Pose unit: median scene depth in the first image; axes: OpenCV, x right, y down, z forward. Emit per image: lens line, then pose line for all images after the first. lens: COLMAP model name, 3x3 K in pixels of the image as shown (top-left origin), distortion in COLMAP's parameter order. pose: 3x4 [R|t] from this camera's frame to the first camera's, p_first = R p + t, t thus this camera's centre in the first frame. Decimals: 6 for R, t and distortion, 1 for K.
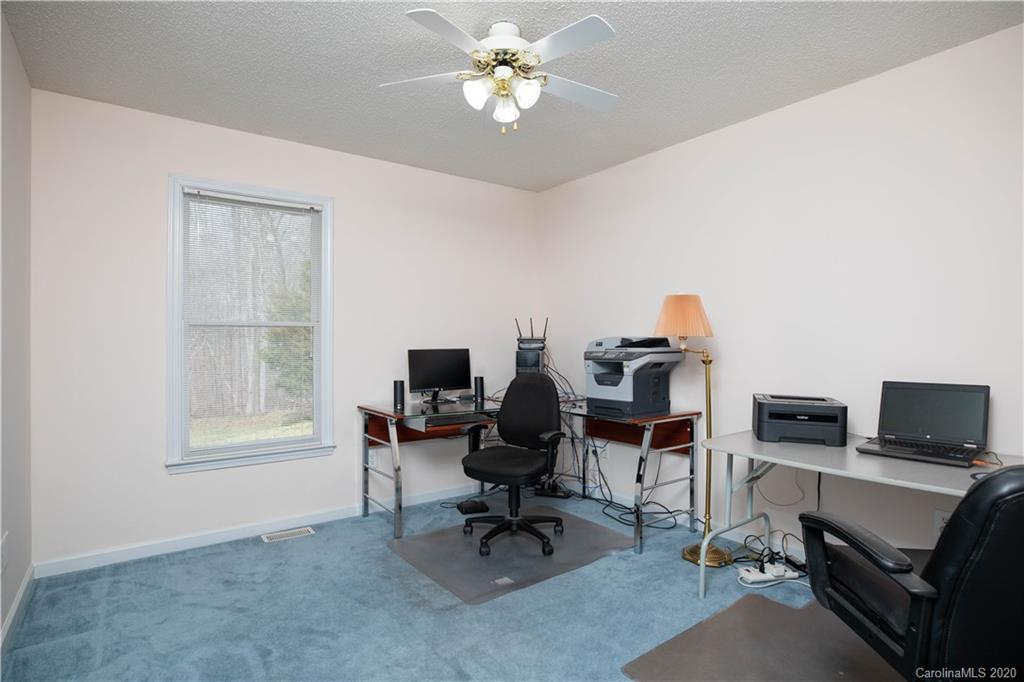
lens RADIAL K [[532.2, 0, 509.5], [0, 532.2, 343.0], [0, 0, 1]] dist [-0.017448, 0.002708]
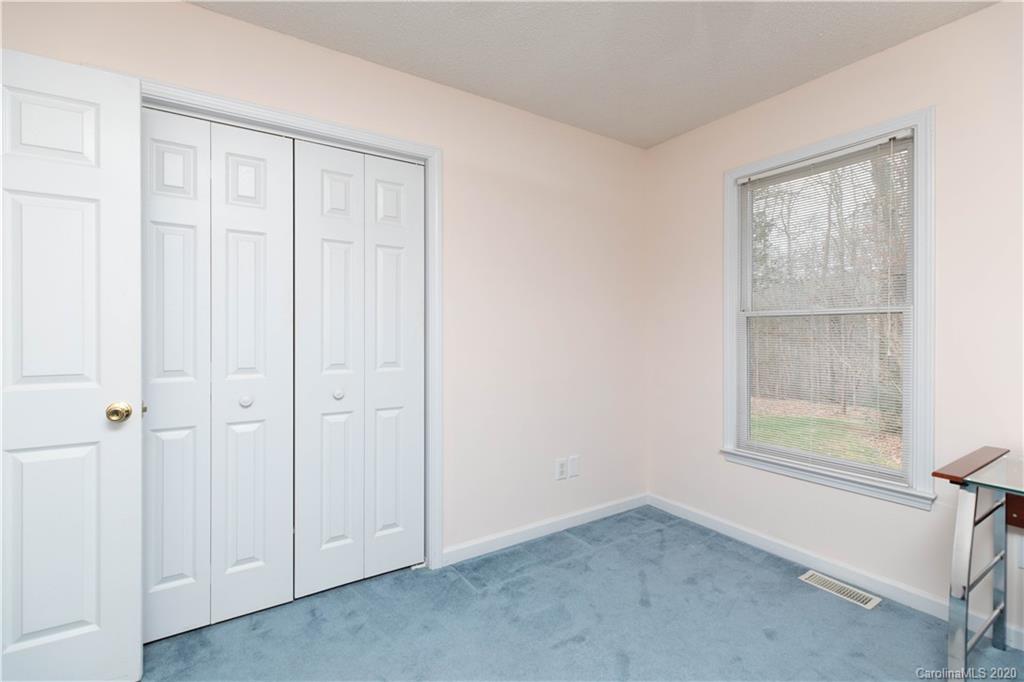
lens RADIAL K [[465.5, 0, 509.4], [0, 465.5, 336.0], [0, 0, 1]] dist [-0.002801, -0.000337]
pose [[-0.071630, 0.009690, -0.997384, 0.329740], [-0.001401, 0.999951, 0.009815, -0.006264], [0.997430, 0.002100, -0.071613, 0.693087]]
